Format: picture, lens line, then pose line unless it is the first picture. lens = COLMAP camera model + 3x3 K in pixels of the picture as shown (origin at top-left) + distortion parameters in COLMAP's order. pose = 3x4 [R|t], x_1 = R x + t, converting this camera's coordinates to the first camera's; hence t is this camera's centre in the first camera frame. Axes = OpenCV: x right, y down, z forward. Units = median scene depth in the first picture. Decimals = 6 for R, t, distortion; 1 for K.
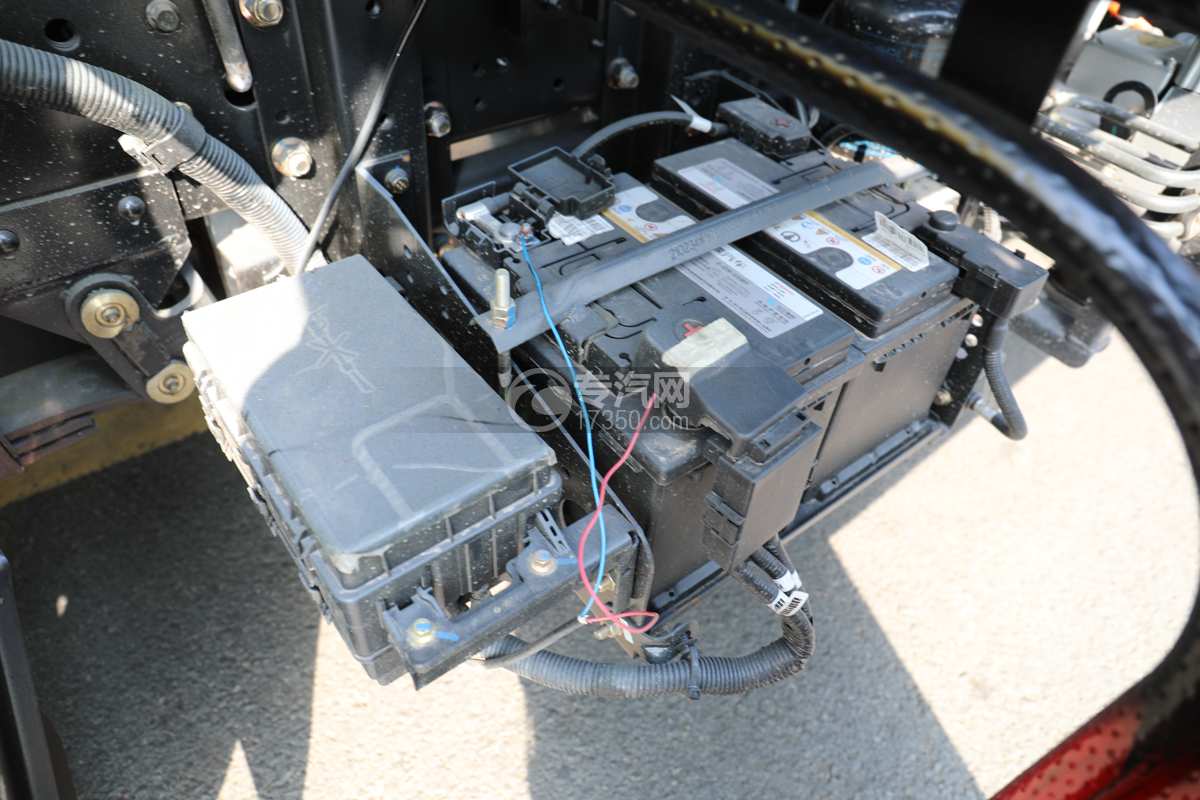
lens RADIAL K [[847.2, 0, 596.4], [0, 847.2, 398.8], [0, 0, 1]] dist [-0.085489, 0.078103]
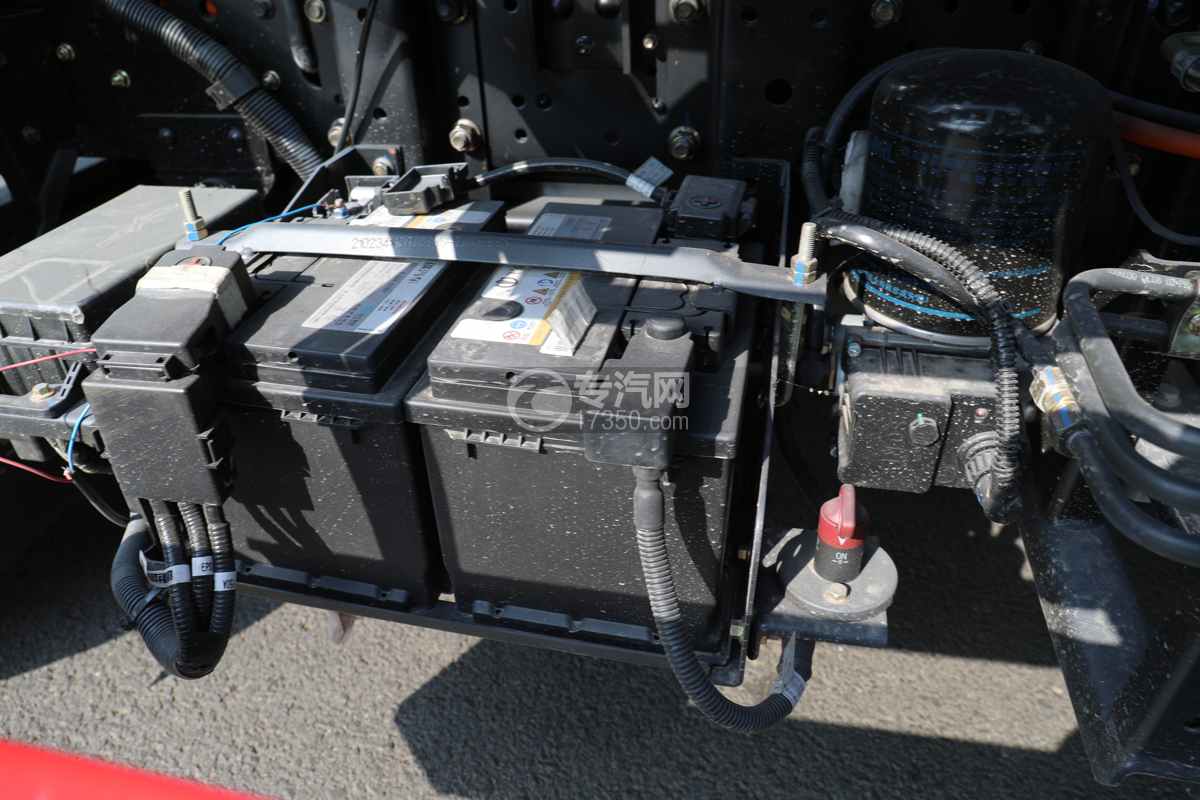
lens RADIAL K [[847.2, 0, 596.4], [0, 847.2, 398.8], [0, 0, 1]] dist [-0.085489, 0.078103]
pose [[0.633214, 0.354170, -0.688189, 0.933263], [-0.484124, 0.874986, 0.004853, -0.141334], [0.603875, 0.330096, 0.725515, 0.483752]]
